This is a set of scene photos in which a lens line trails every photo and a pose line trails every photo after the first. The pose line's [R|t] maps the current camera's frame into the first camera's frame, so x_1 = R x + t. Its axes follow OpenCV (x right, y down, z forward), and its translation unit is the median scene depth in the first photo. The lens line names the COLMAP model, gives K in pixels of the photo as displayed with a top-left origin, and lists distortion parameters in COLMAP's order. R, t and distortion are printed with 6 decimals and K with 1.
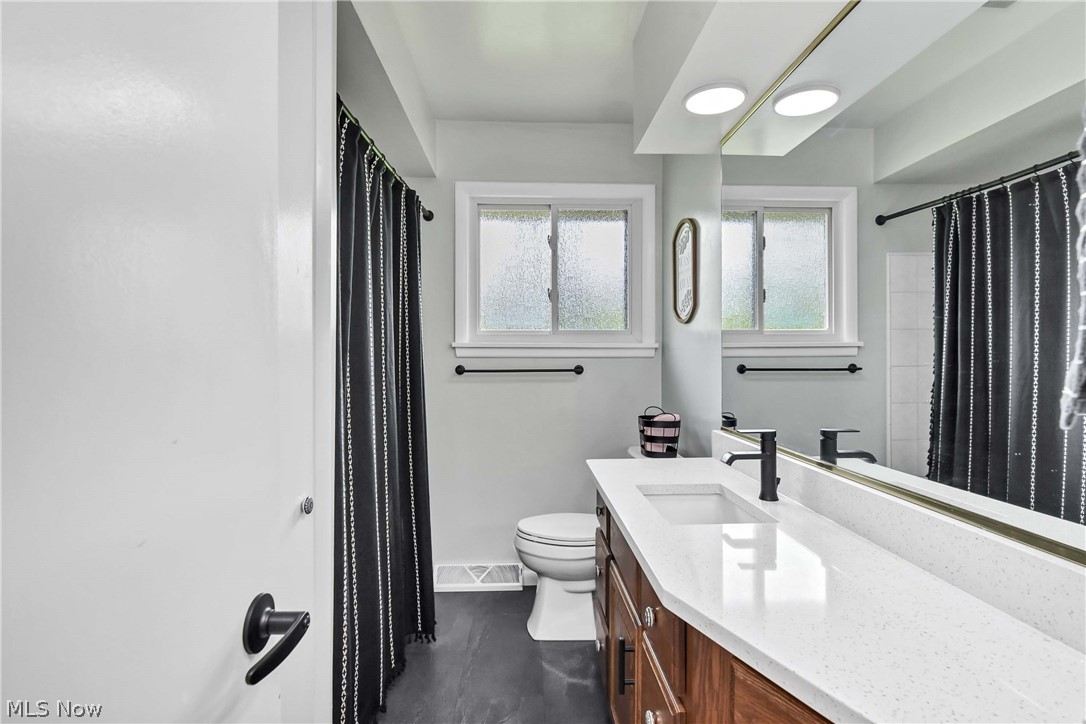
lens RADIAL K [[556.0, 0, 585.7], [0, 556.0, 365.3], [0, 0, 1]] dist [0.000761, -0.013485]
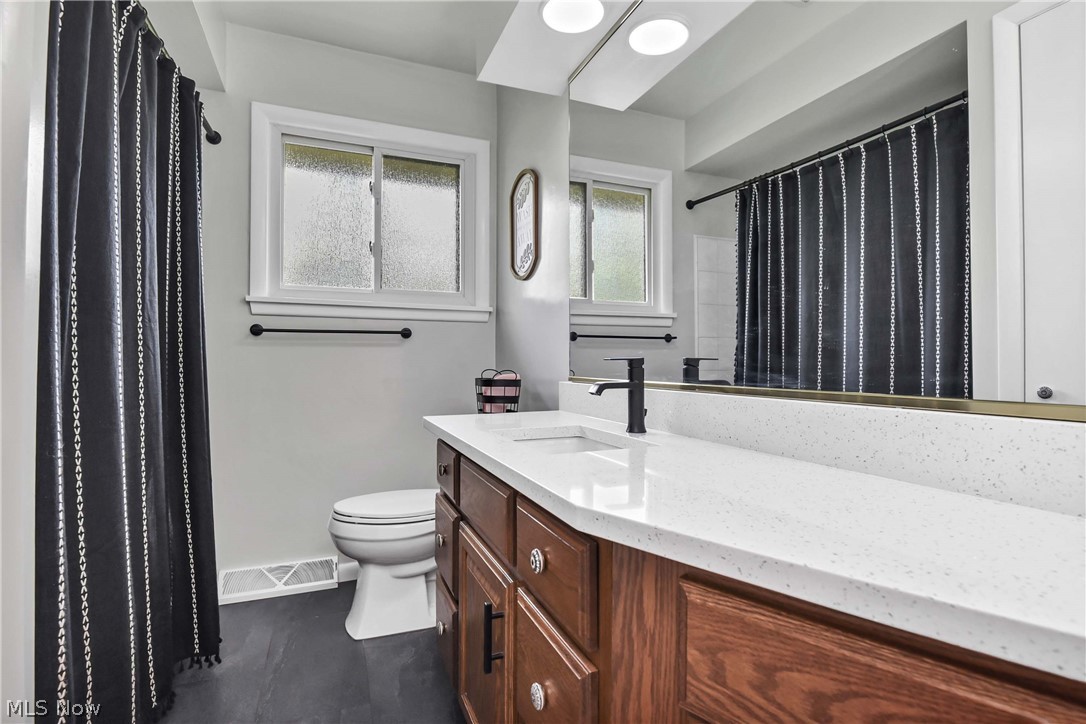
lens RADIAL K [[506.2, 0, 573.2], [0, 506.2, 363.0], [0, 0, 1]] dist [0.000205, -0.008791]
pose [[0.942254, -0.001974, 0.334892, -0.037584], [0.011044, 0.999622, -0.025180, 0.095357], [-0.334716, 0.027425, 0.941920, 0.150181]]
